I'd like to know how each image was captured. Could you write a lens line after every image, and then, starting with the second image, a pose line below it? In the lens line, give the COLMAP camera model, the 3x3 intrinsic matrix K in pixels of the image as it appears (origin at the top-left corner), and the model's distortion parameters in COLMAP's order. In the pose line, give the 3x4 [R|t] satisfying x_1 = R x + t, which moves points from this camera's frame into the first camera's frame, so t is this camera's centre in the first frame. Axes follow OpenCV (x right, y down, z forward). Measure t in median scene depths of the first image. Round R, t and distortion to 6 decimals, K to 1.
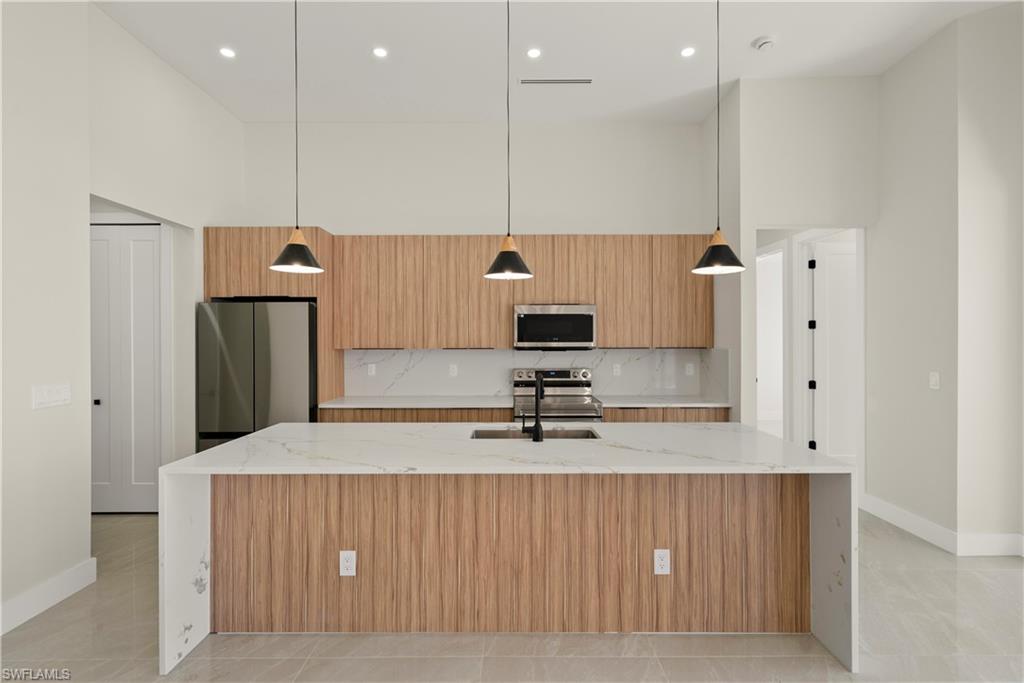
lens RADIAL K [[469.8, 0, 513.2], [0, 469.8, 338.7], [0, 0, 1]] dist [0.000139, 0.000340]
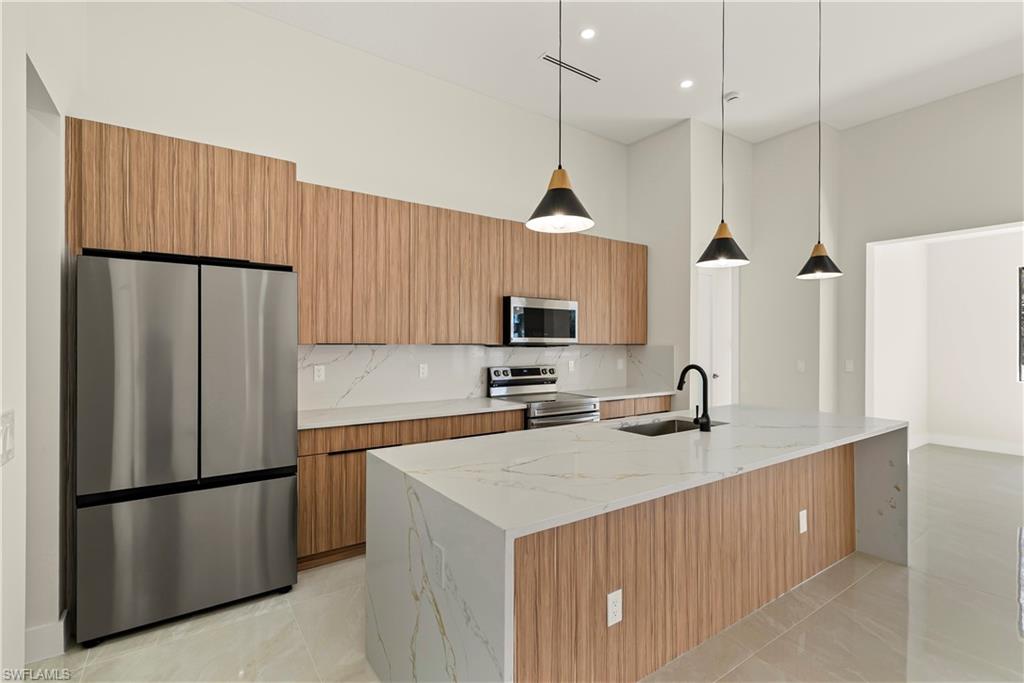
lens RADIAL K [[476.1, 0, 512.0], [0, 476.1, 341.5], [0, 0, 1]] dist [-0.001198, -0.000721]
pose [[0.818667, 0.007247, 0.574223, -0.524112], [-0.005468, 0.999973, -0.004824, 0.020072], [-0.574243, 0.000809, 0.818685, 0.244318]]
